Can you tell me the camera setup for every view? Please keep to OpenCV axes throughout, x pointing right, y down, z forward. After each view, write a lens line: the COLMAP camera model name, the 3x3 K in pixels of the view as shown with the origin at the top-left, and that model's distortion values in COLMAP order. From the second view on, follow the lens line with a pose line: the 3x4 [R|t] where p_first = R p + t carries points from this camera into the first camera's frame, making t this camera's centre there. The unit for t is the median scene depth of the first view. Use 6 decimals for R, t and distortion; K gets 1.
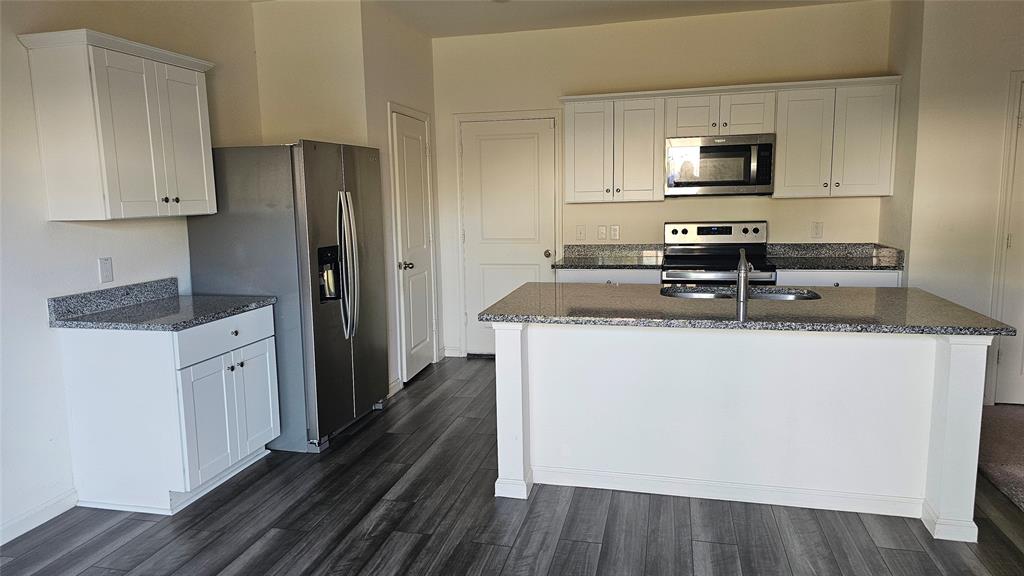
lens RADIAL K [[685.7, 0, 504.9], [0, 685.7, 280.7], [0, 0, 1]] dist [0.083001, -0.079885]
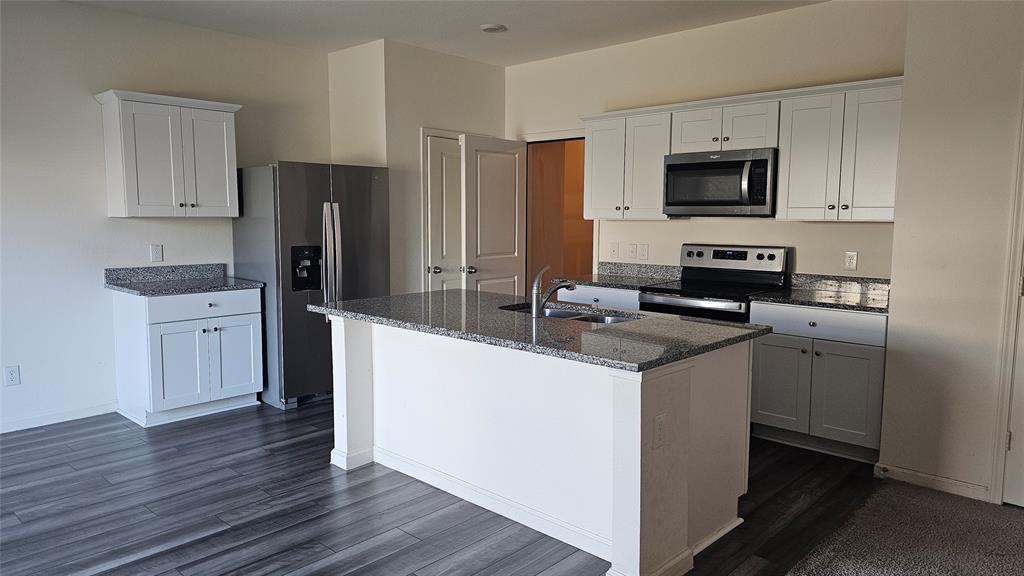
lens RADIAL K [[685.7, 0, 504.9], [0, 685.7, 280.7], [0, 0, 1]] dist [0.083001, -0.079885]
pose [[0.869847, 0.074110, -0.487724, 0.541585], [-0.086000, 0.996293, -0.001992, -0.012912], [0.485769, 0.043677, 0.872996, 0.073196]]
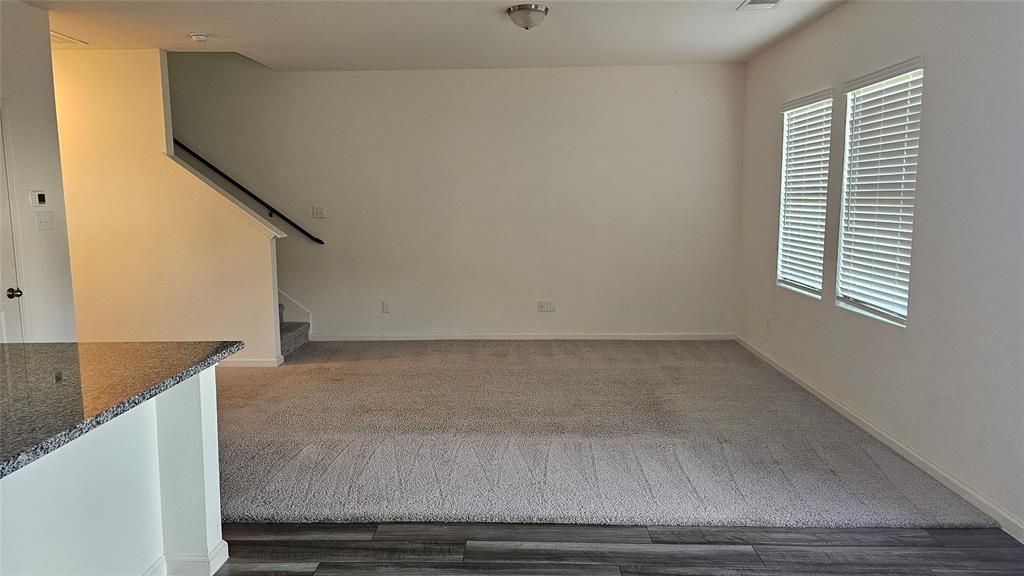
lens RADIAL K [[685.7, 0, 504.9], [0, 685.7, 280.7], [0, 0, 1]] dist [0.083001, -0.079885]
pose [[-0.197994, -0.095901, 0.975501, -0.210191], [0.144417, 0.981488, 0.125801, -0.053993], [-0.969506, 0.165787, -0.180479, 0.424218]]
